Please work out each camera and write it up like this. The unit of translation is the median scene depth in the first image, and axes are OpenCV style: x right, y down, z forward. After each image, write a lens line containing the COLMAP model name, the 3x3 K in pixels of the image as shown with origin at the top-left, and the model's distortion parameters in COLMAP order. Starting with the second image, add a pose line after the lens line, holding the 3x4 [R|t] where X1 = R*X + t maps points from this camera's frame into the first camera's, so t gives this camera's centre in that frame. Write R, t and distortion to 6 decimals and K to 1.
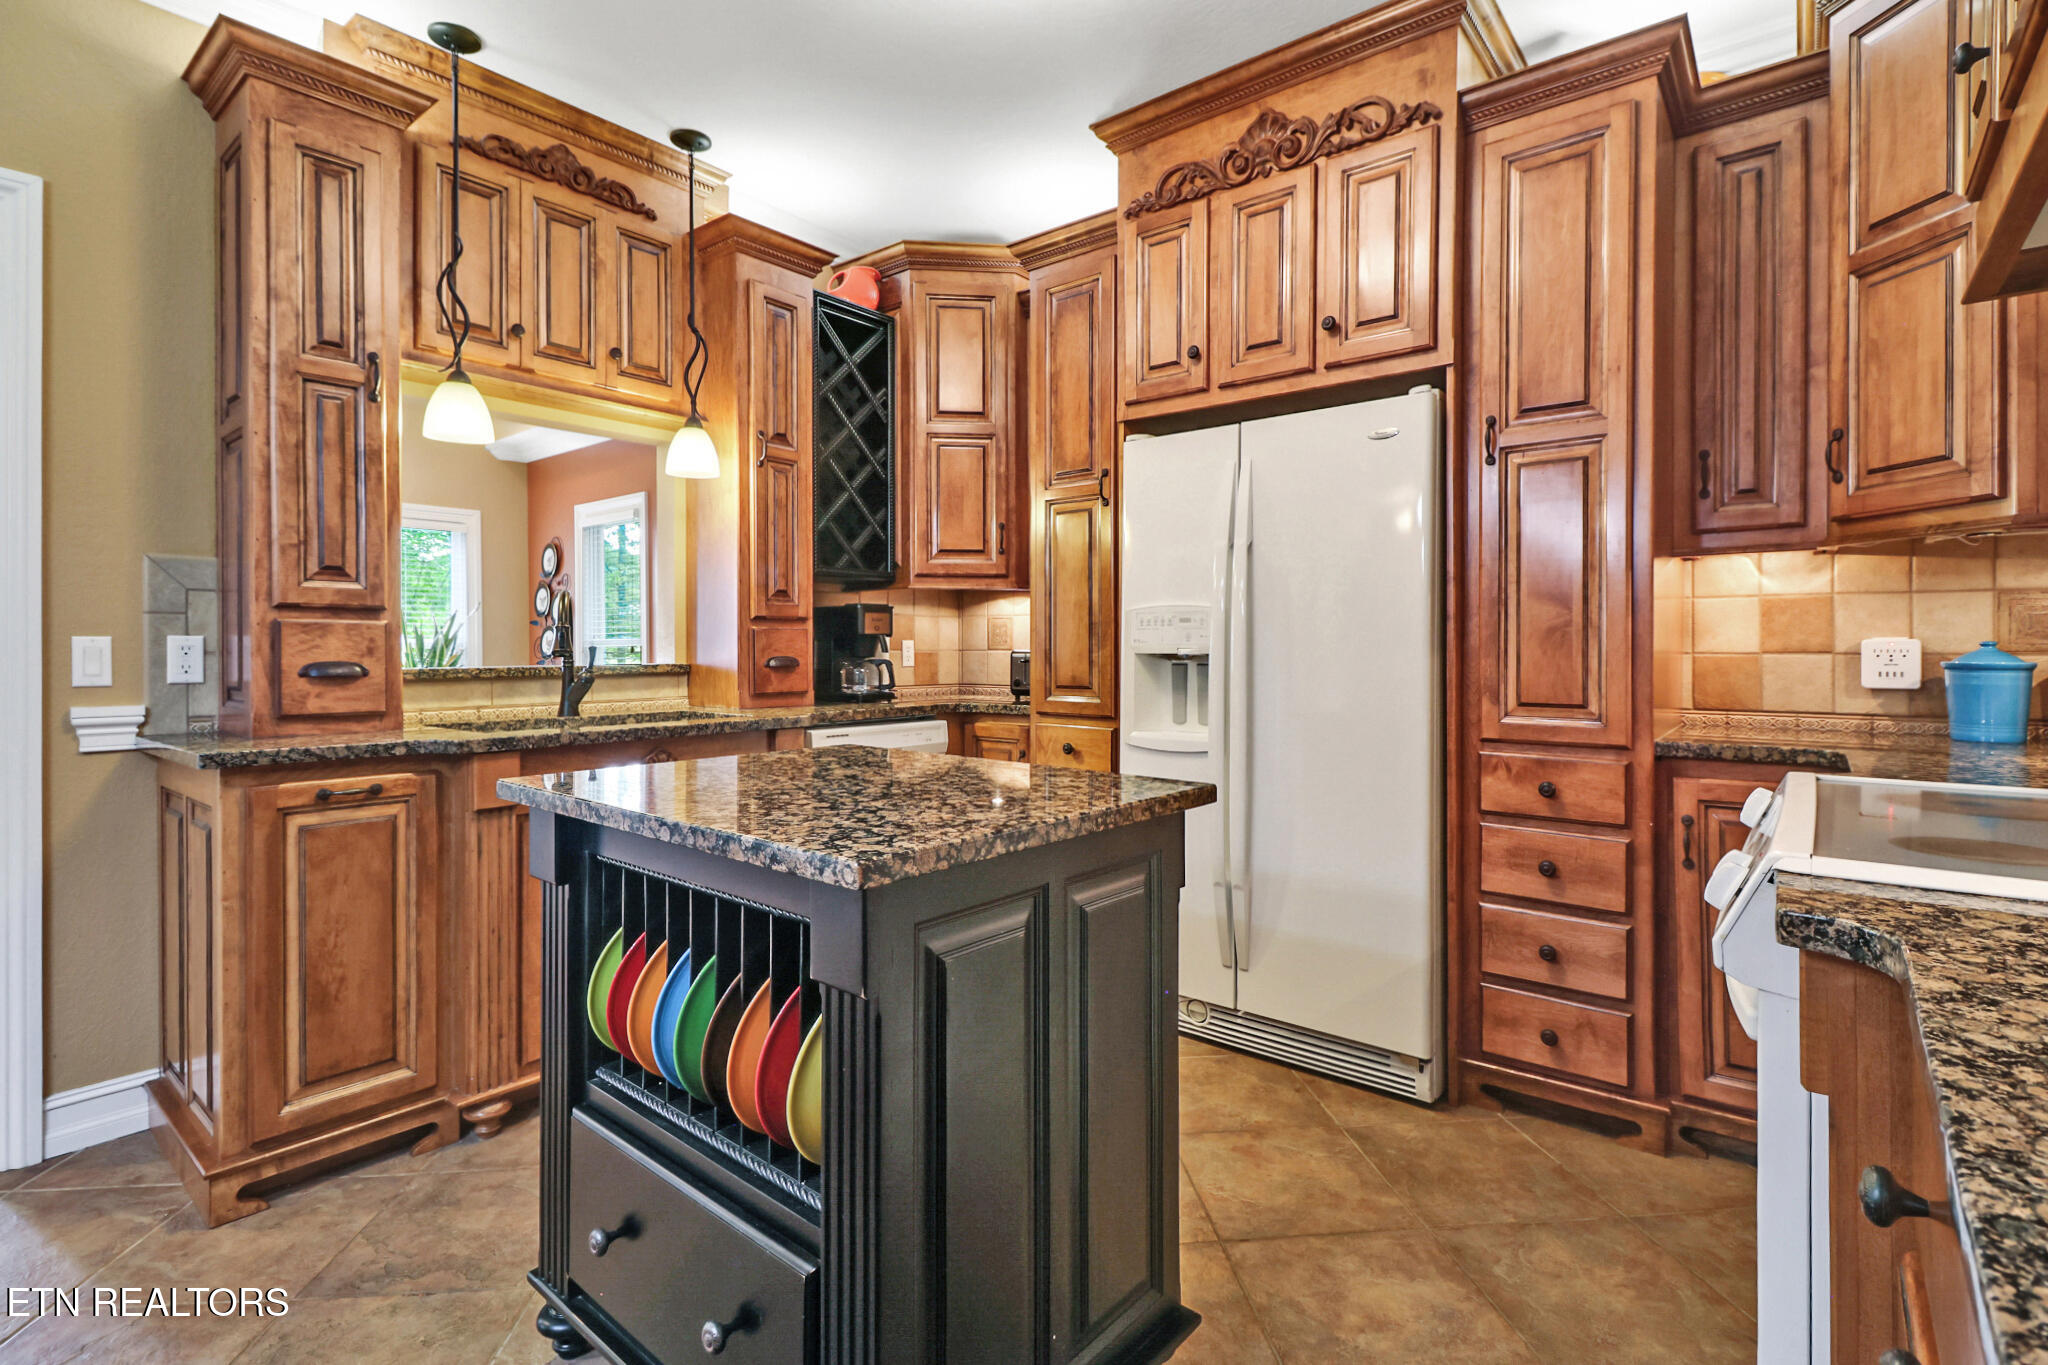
lens RADIAL K [[960.6, 0, 1026.2], [0, 960.6, 644.7], [0, 0, 1]] dist [-0.001217, -0.000548]
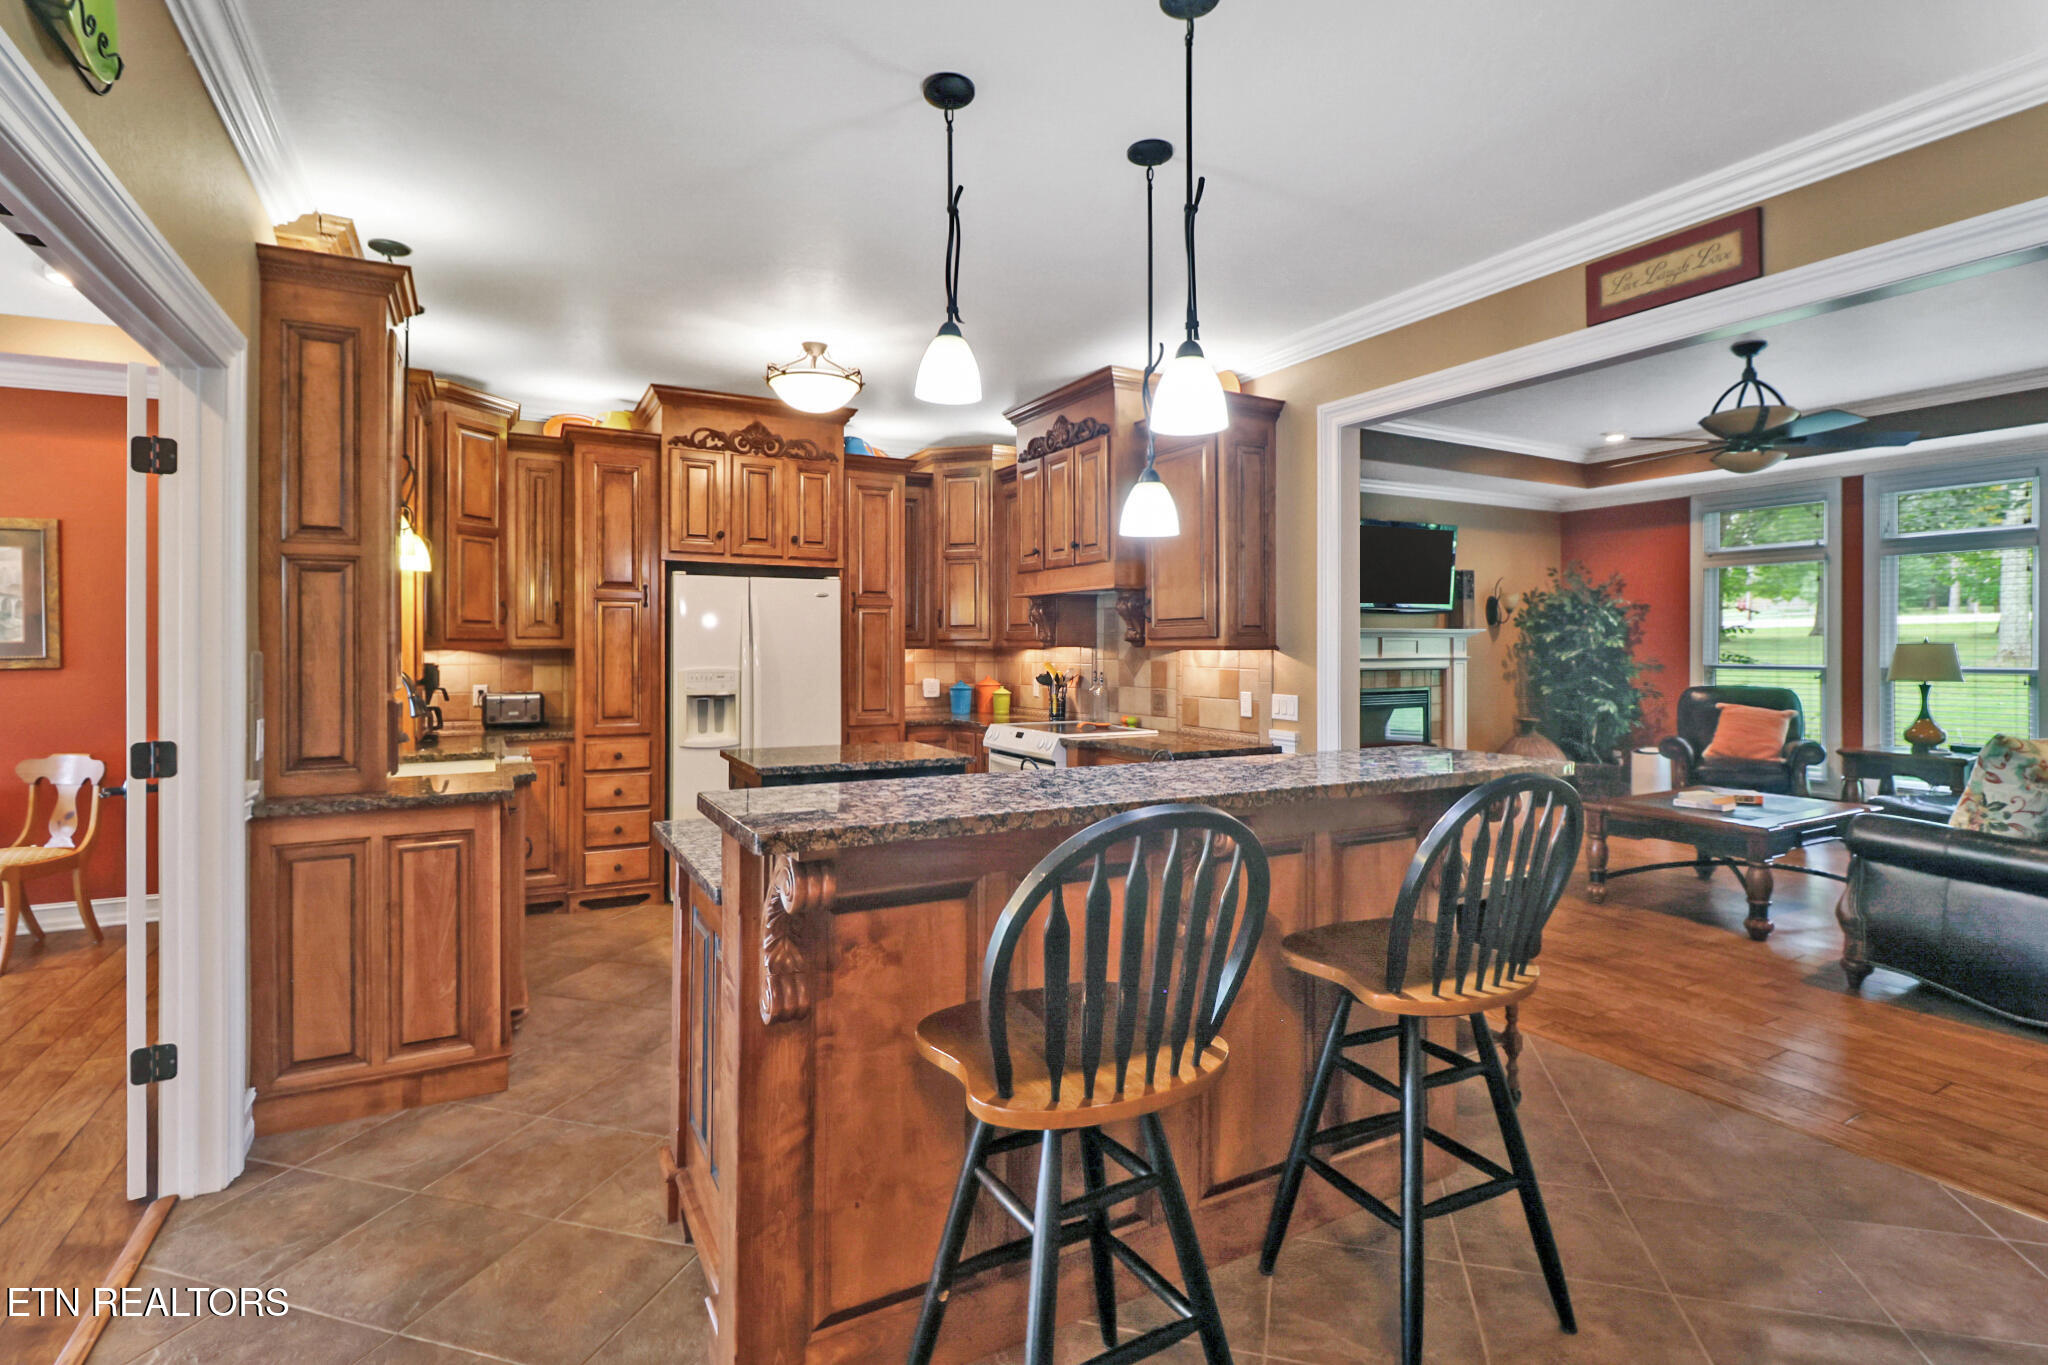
lens RADIAL K [[960.6, 0, 1025.1], [0, 960.6, 671.9], [0, 0, 1]] dist [-0.001217, -0.000548]
pose [[0.371124, -0.019927, 0.928369, -1.375695], [0.004551, 0.999797, 0.019641, -0.071088], [-0.928572, -0.003064, 0.371140, -0.254104]]
